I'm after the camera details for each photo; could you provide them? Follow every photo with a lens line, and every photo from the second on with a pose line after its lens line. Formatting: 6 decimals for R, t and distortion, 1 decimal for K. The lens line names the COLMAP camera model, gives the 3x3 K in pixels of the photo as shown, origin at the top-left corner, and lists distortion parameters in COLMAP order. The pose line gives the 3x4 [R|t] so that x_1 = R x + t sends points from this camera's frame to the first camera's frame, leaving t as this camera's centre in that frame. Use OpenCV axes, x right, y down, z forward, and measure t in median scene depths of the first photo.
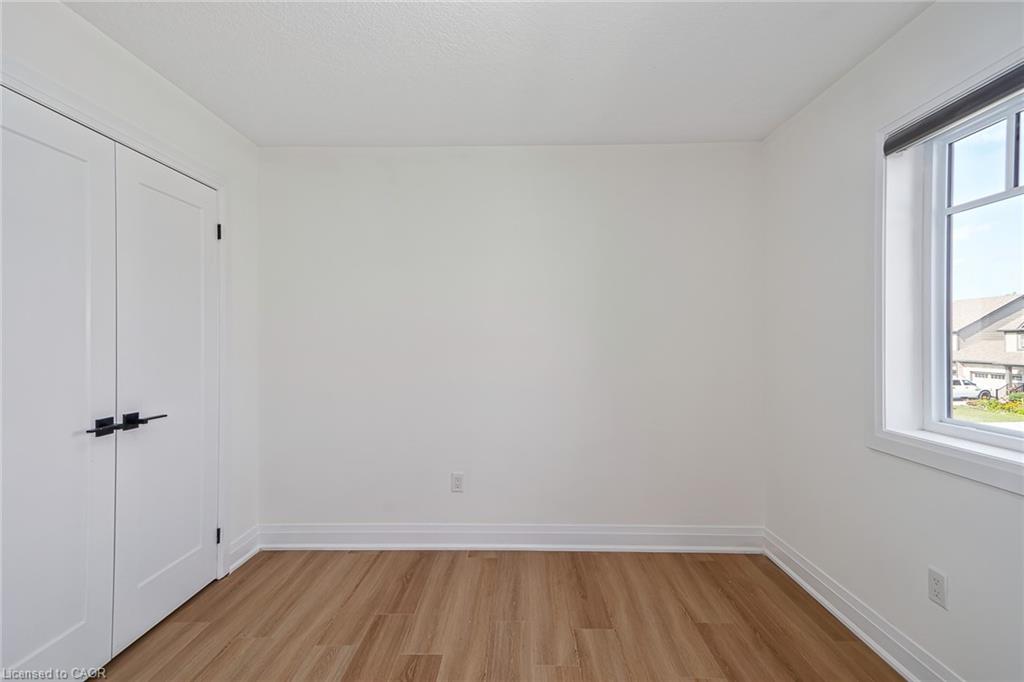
lens RADIAL K [[482.6, 0, 508.5], [0, 482.6, 338.7], [0, 0, 1]] dist [0.034172, -0.000044]
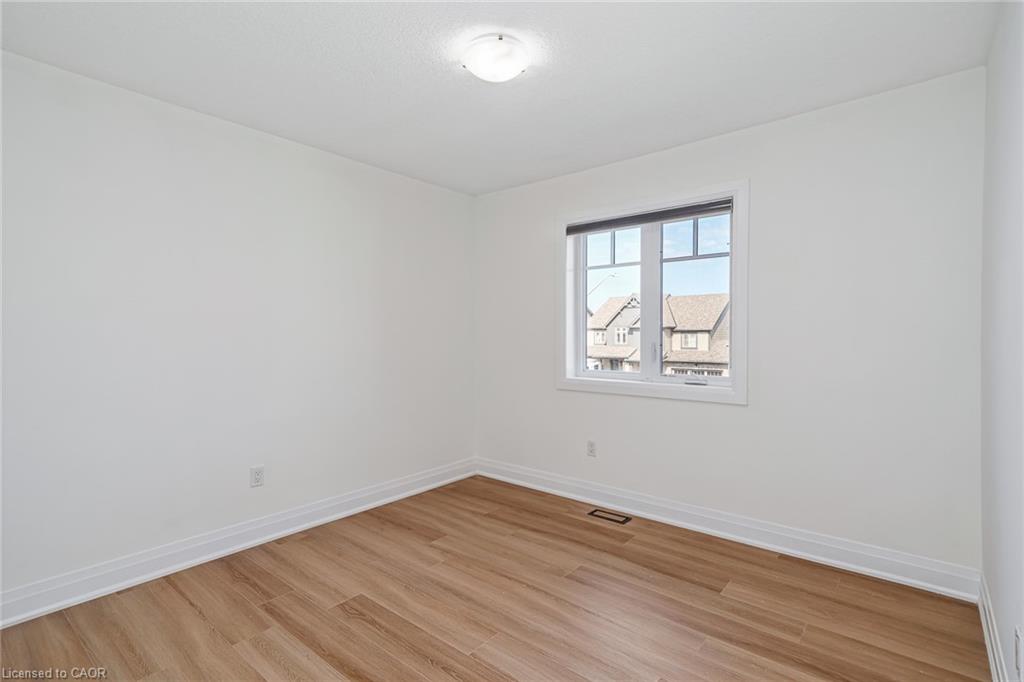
lens RADIAL K [[482.6, 0, 508.5], [0, 482.6, 338.7], [0, 0, 1]] dist [0.034172, -0.000044]
pose [[0.636864, -0.005282, 0.770958, -0.673686], [0.001653, 0.999984, 0.005485, 0.017769], [-0.770975, -0.002219, 0.636862, -0.022507]]
